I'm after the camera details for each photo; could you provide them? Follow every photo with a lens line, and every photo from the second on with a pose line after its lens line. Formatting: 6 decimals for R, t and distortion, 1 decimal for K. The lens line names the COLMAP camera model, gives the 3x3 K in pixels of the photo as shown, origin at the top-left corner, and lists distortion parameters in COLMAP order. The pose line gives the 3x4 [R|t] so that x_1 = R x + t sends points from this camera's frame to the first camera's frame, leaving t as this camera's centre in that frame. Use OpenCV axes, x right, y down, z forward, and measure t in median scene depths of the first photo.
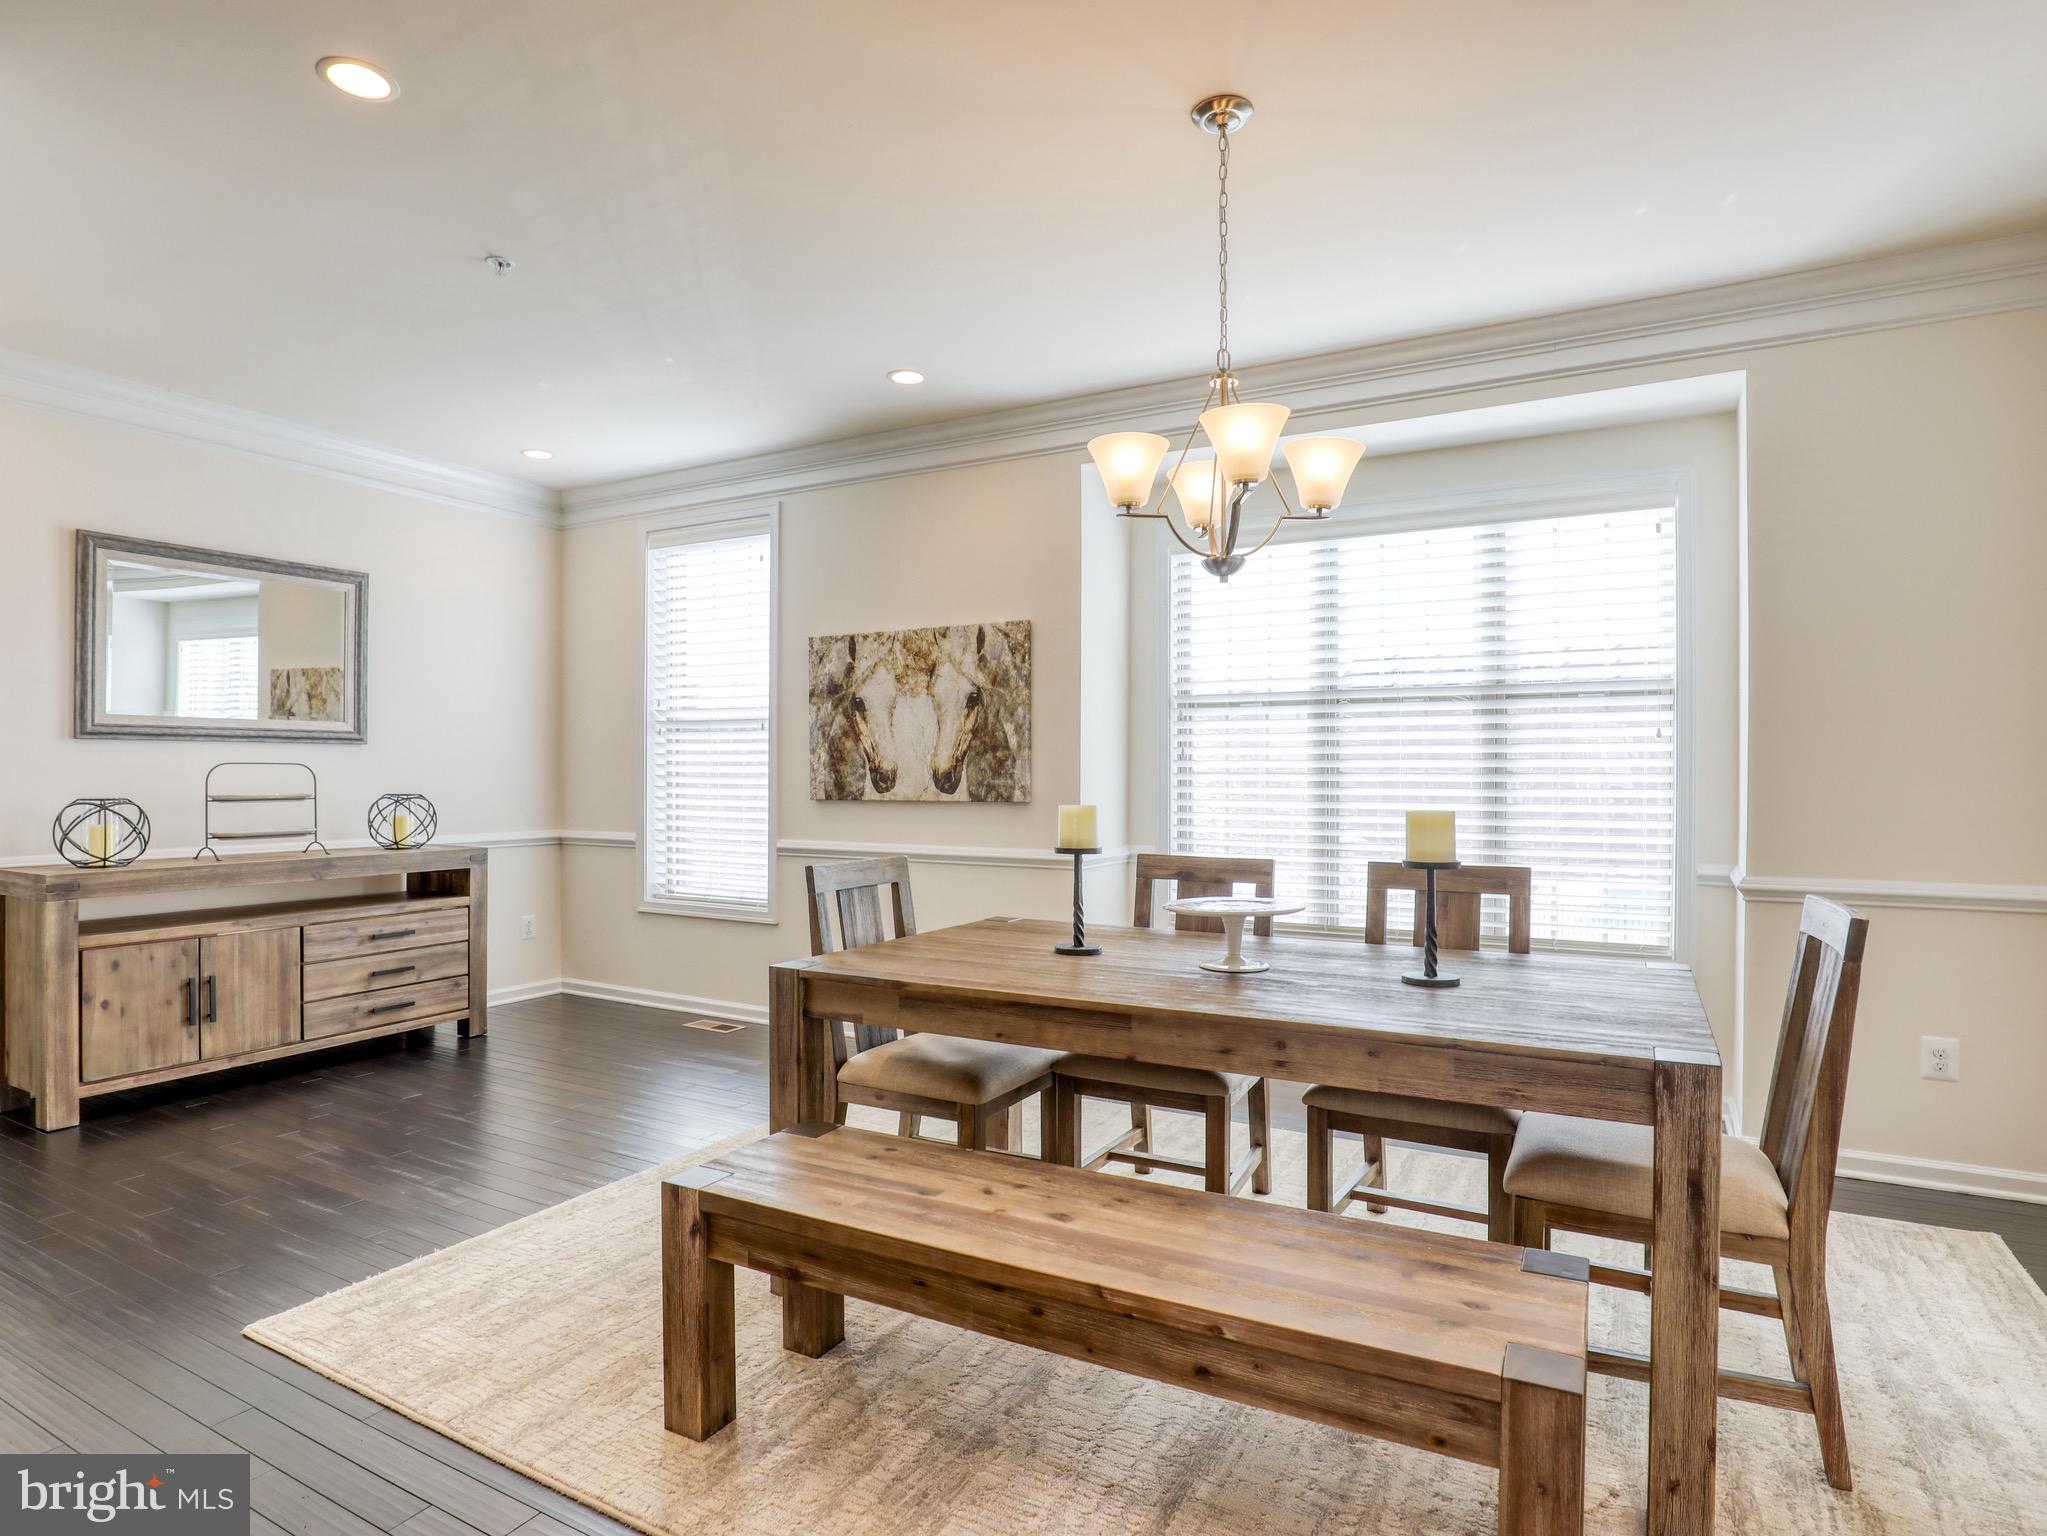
lens RADIAL K [[1043.8, 0, 1033.0], [0, 1043.8, 776.8], [0, 0, 1]] dist [-0.031152, 0.001788]
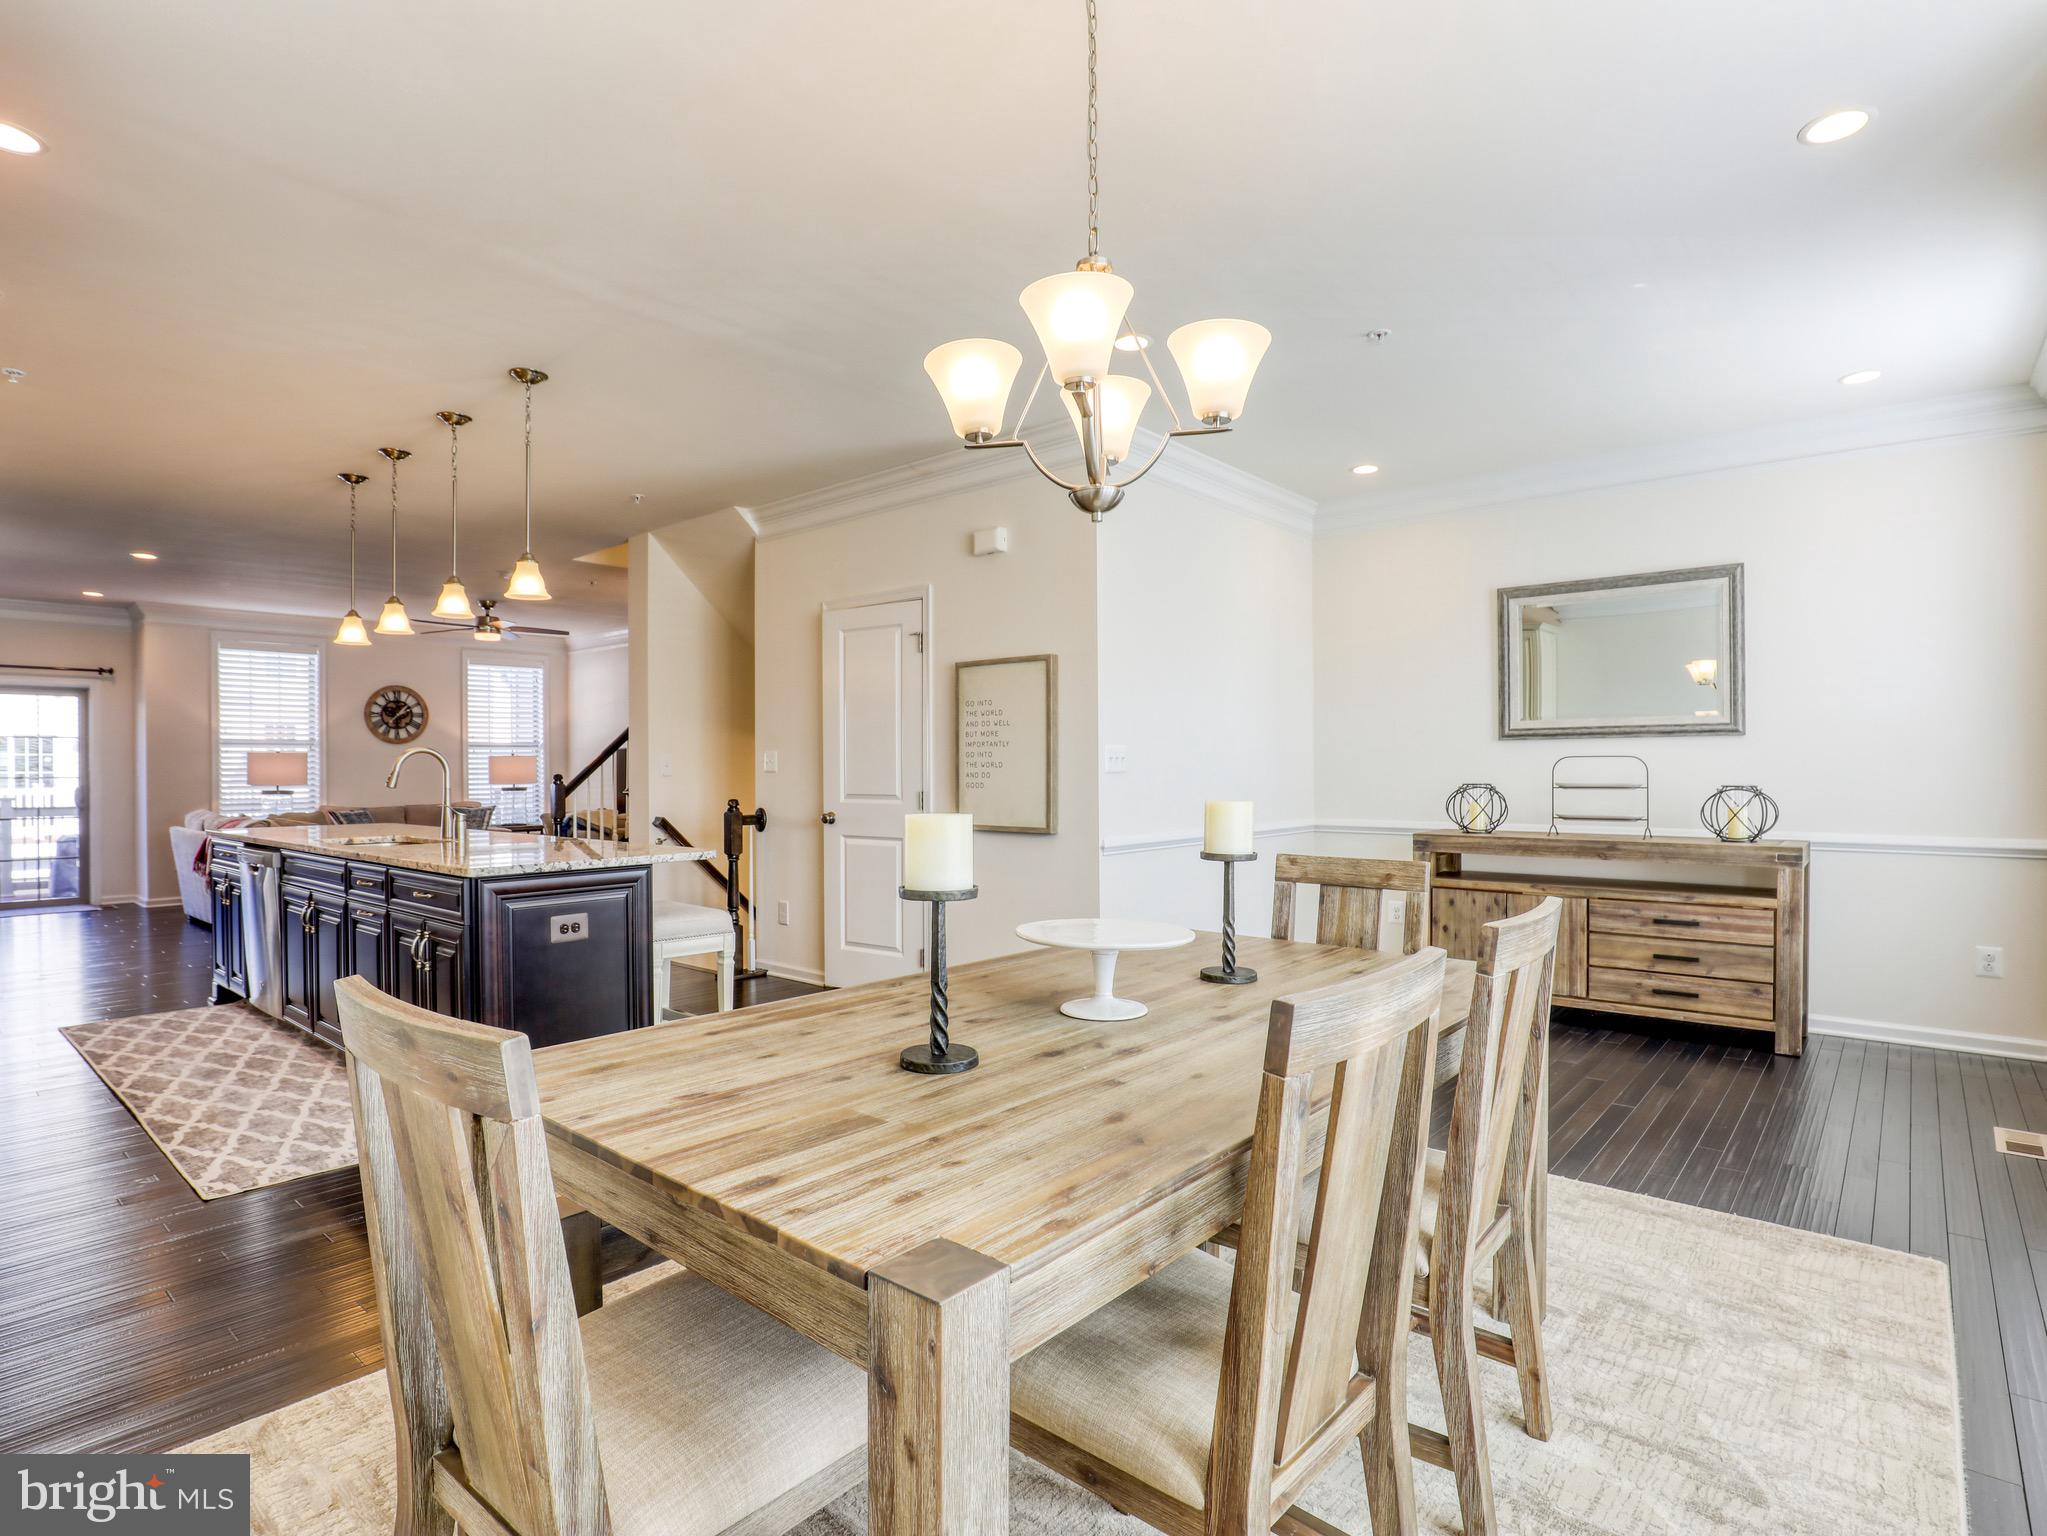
lens RADIAL K [[1043.8, 0, 1021.2], [0, 1043.8, 773.4], [0, 0, 1]] dist [-0.031152, 0.001788]
pose [[-0.182023, 0.005266, -0.983280, 0.511533], [0.002569, 0.999985, 0.004880, -0.001202], [0.983291, -0.001638, -0.182034, 0.561367]]
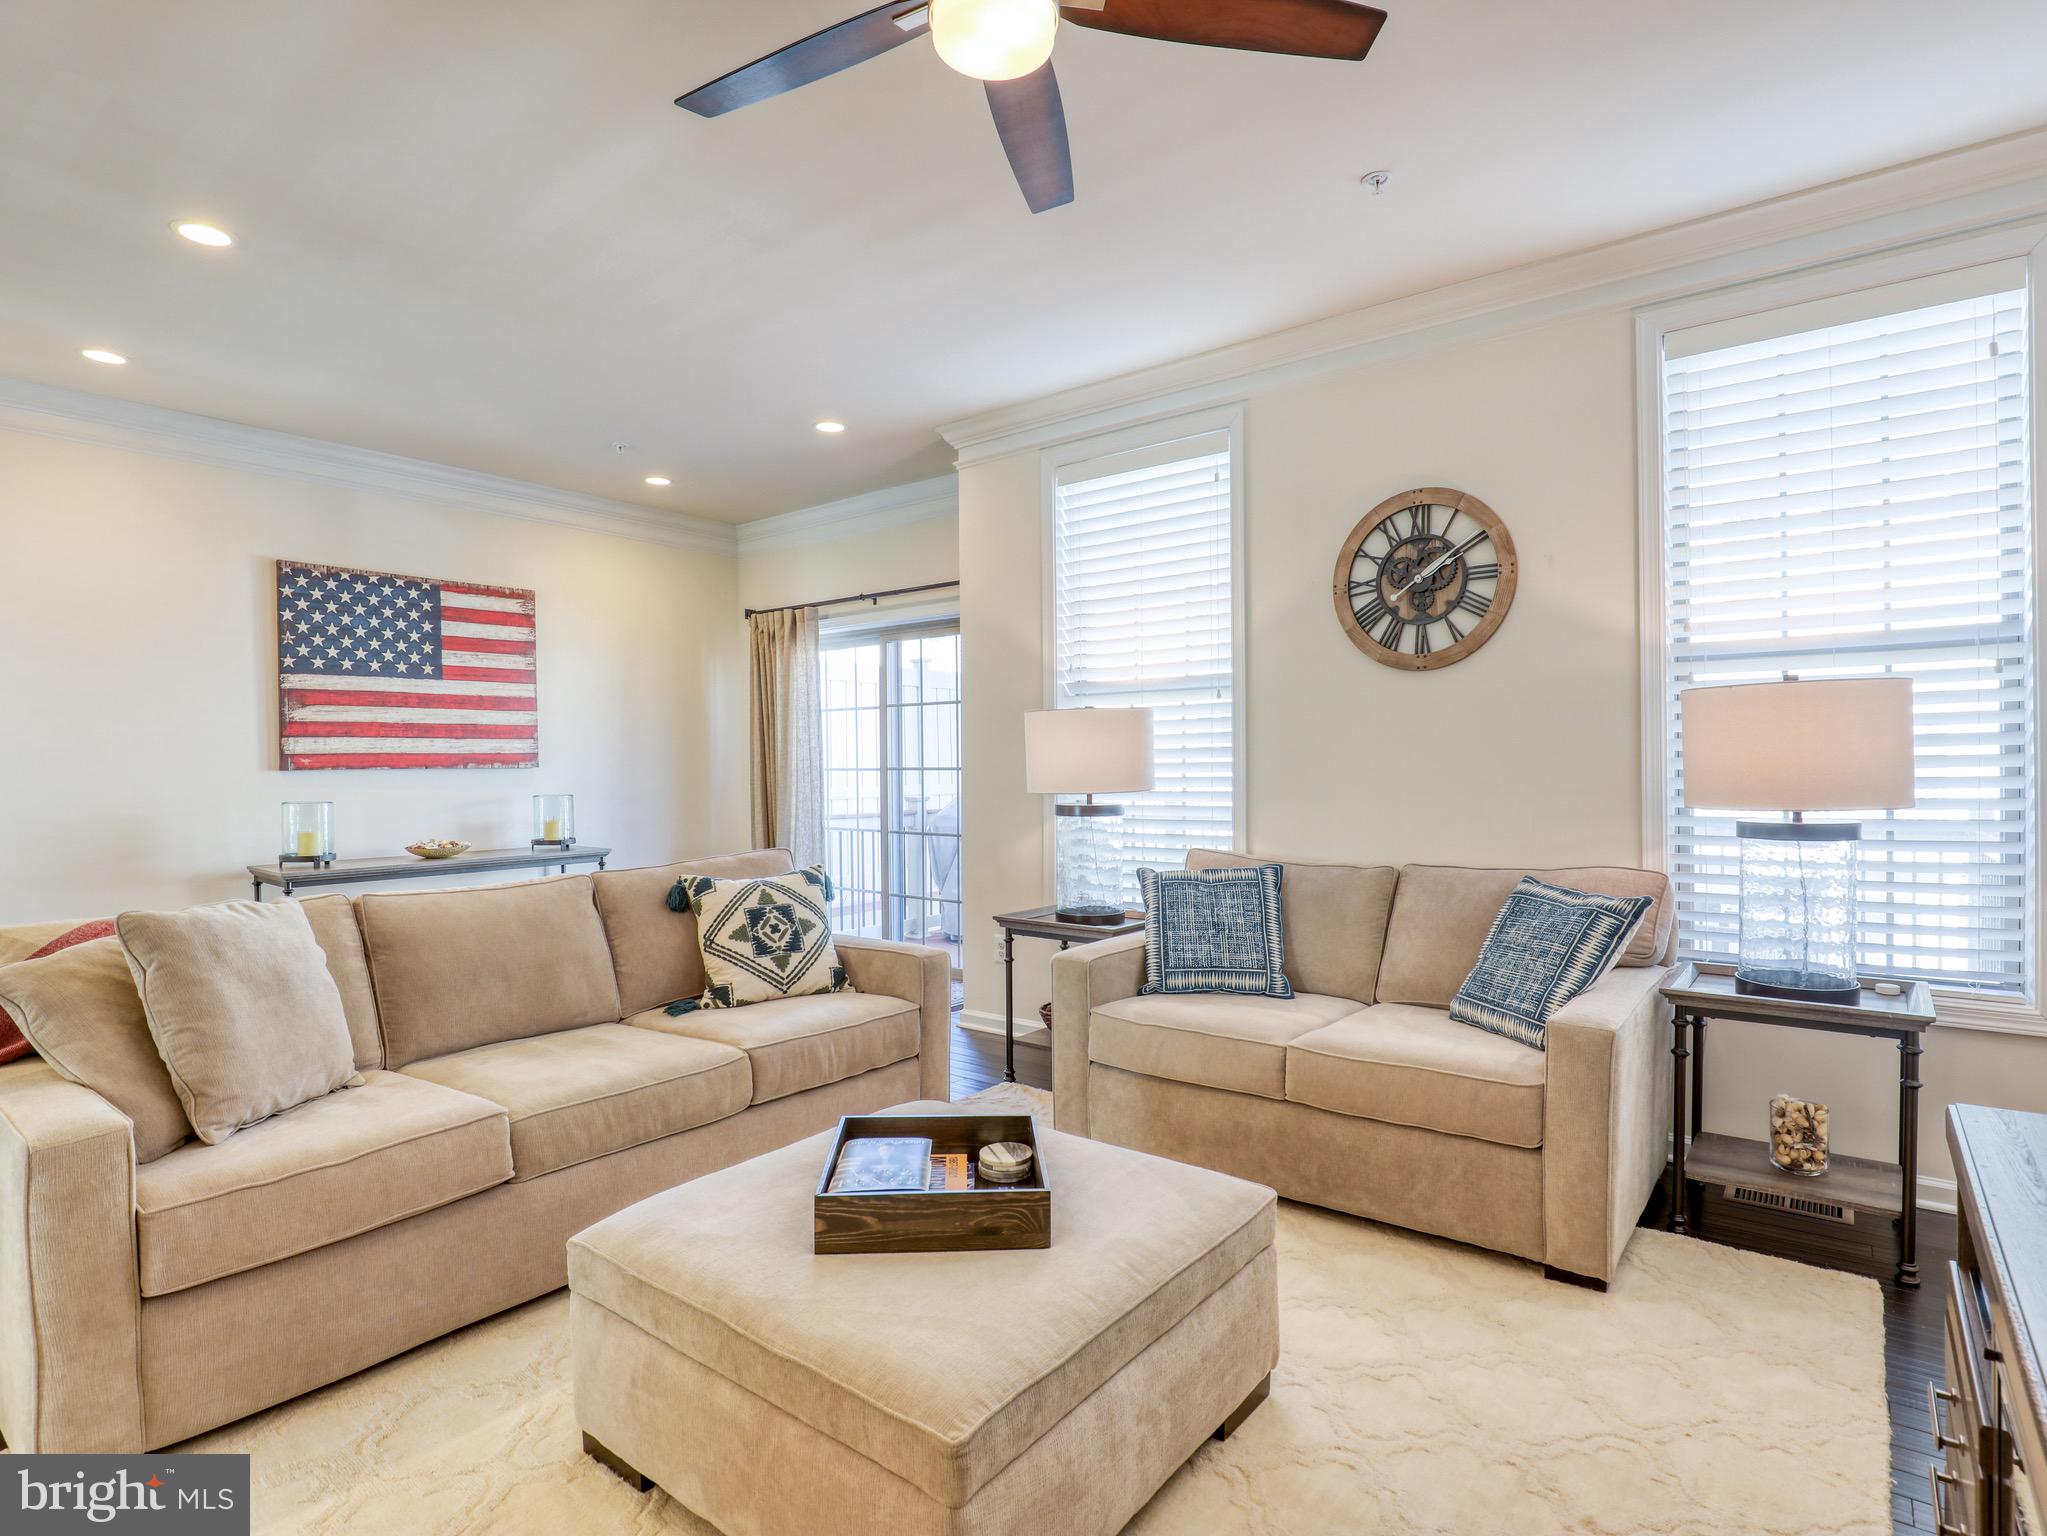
lens RADIAL K [[1043.8, 0, 1014.4], [0, 1043.8, 772.0], [0, 0, 1]] dist [-0.031152, 0.001788]
pose [[-0.990245, -0.003192, 0.139302, -1.419219], [-0.003296, 0.999994, -0.000513, 0.015525], [-0.139300, -0.000967, -0.990250, -0.508396]]
